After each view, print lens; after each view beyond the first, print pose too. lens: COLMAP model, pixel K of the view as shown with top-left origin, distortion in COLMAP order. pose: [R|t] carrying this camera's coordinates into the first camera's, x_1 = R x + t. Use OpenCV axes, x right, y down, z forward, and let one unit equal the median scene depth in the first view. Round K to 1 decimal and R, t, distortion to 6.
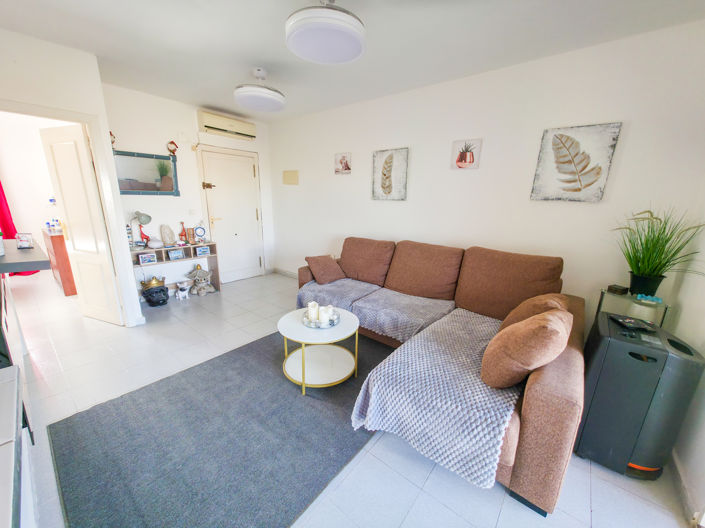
lens RADIAL K [[281.0, 0, 349.7], [0, 281.0, 267.9], [0, 0, 1]] dist [0.001205, -0.001297]
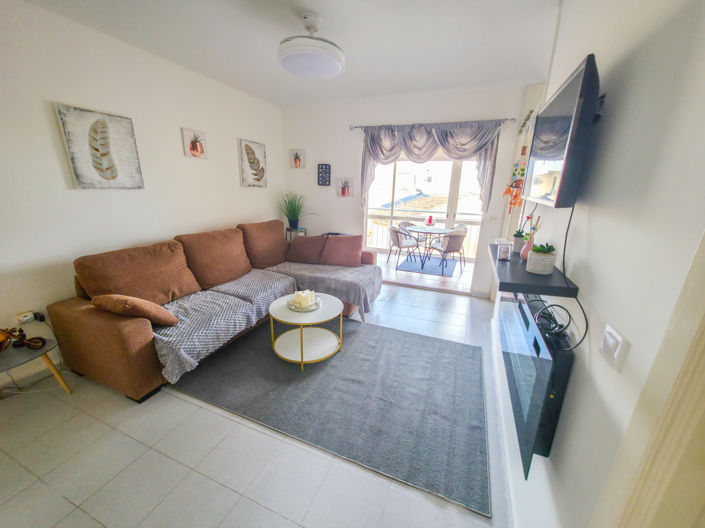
lens RADIAL K [[281.0, 0, 354.8], [0, 281.0, 268.9], [0, 0, 1]] dist [0.001205, -0.001297]
pose [[-0.304403, -0.299603, 0.904200, -1.047616], [0.192706, 0.910250, 0.366483, -0.290858], [-0.932847, 0.285803, -0.219347, 0.953549]]
